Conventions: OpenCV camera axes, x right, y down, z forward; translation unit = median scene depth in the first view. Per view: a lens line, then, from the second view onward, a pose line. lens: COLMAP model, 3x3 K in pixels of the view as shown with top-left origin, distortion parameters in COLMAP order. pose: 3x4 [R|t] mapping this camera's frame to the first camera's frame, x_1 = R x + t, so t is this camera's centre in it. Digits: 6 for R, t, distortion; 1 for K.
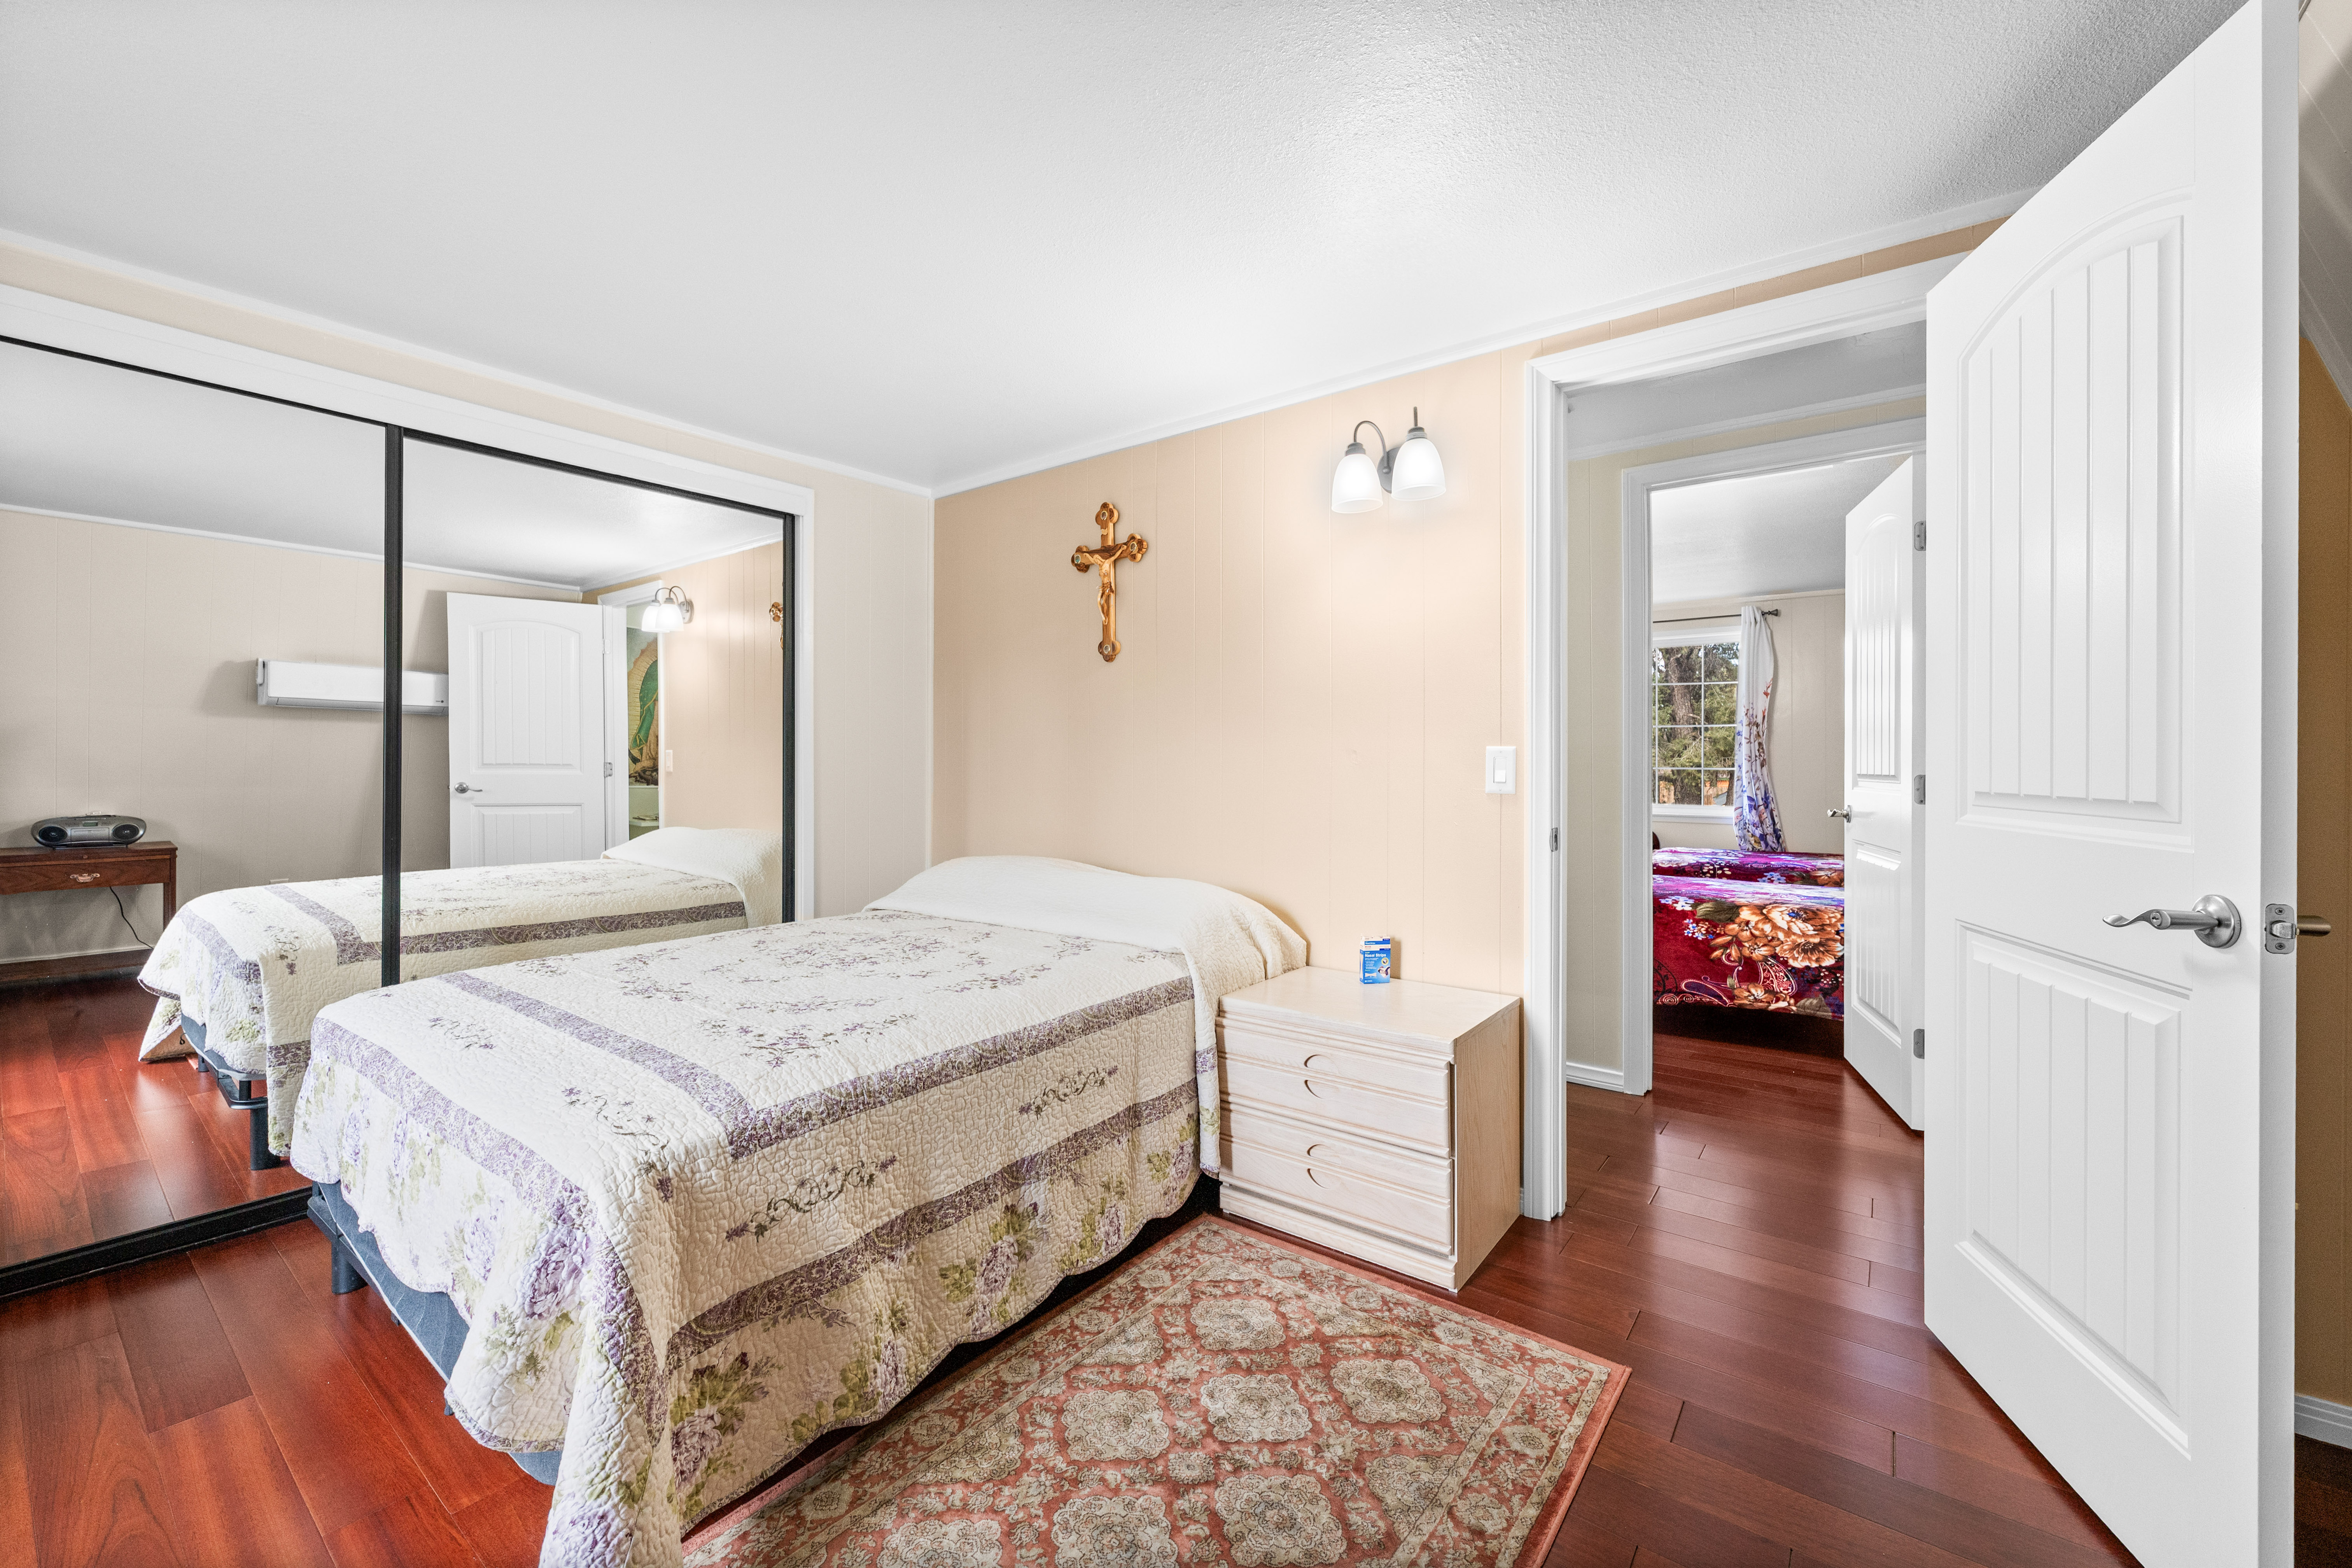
lens RADIAL K [[948.2, 0, 1185.7], [0, 948.2, 756.6], [0, 0, 1]] dist [0.000440, -0.000013]
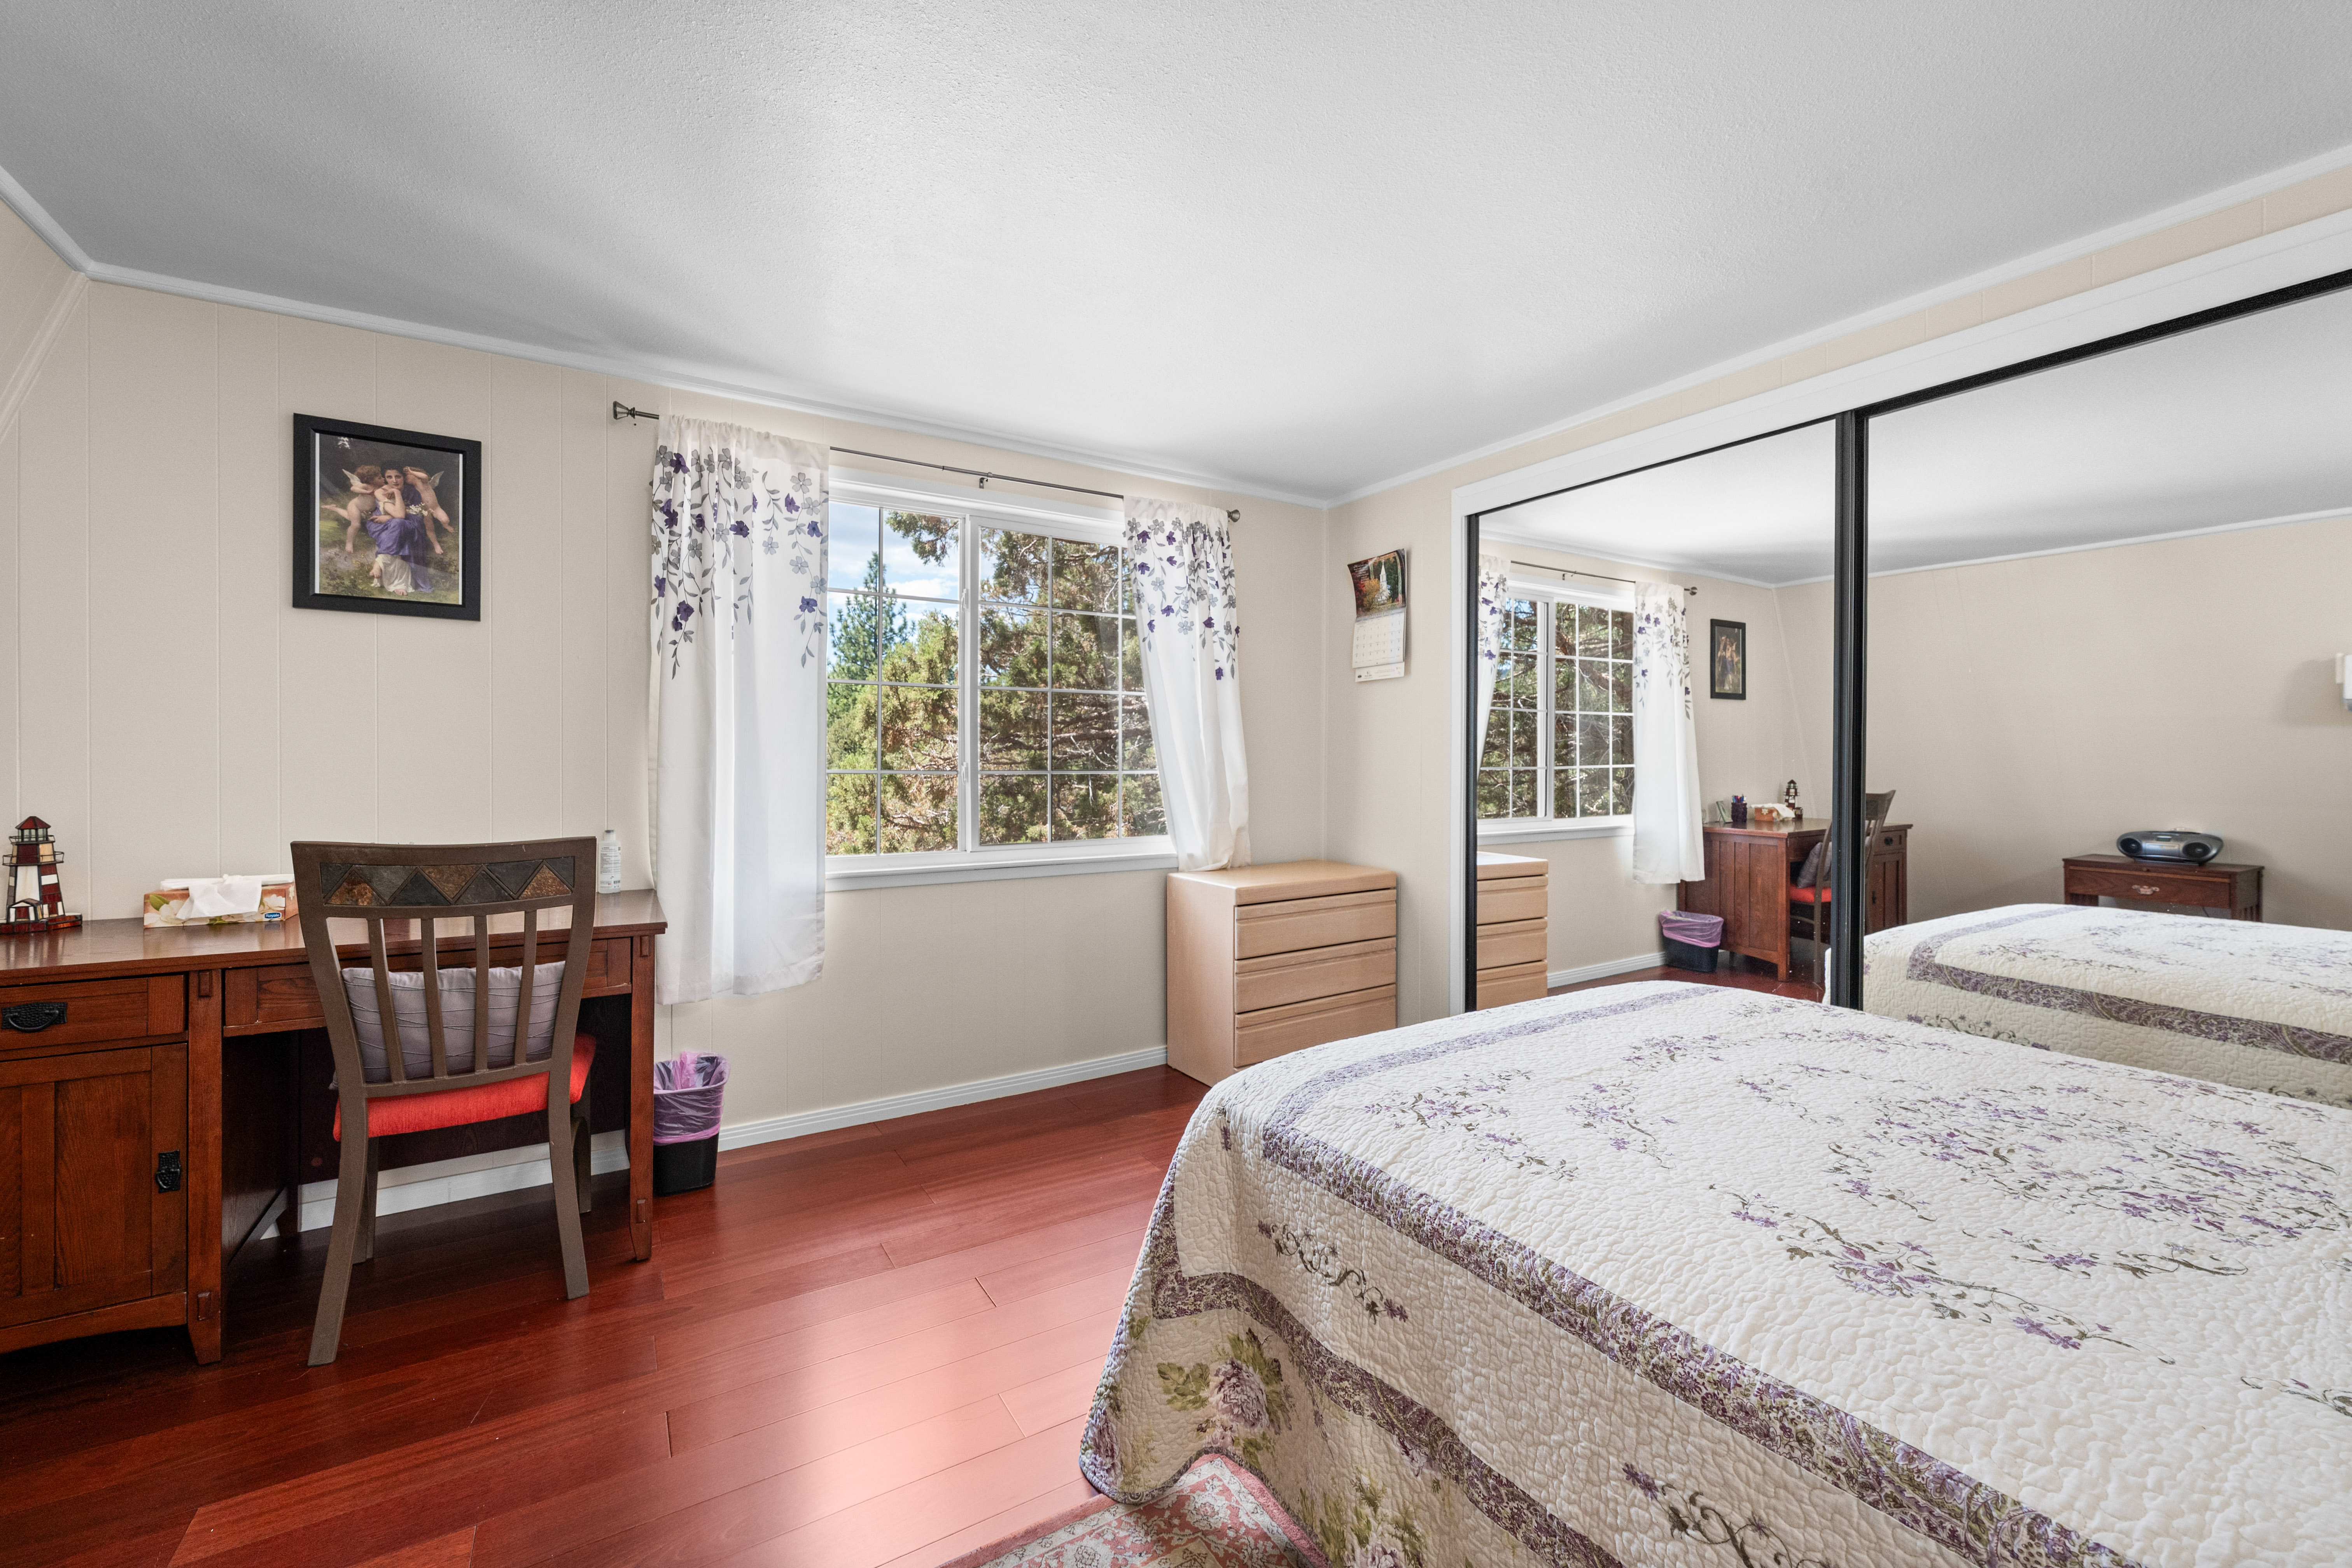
lens RADIAL K [[937.0, 0, 1202.2], [0, 937.0, 792.1], [0, 0, 1]] dist [-0.000234, -0.000022]
pose [[-0.368491, 0.014410, -0.929520, 0.260505], [-0.001950, 0.999866, 0.016274, 0.012278], [0.929629, 0.007809, -0.368413, 0.724769]]
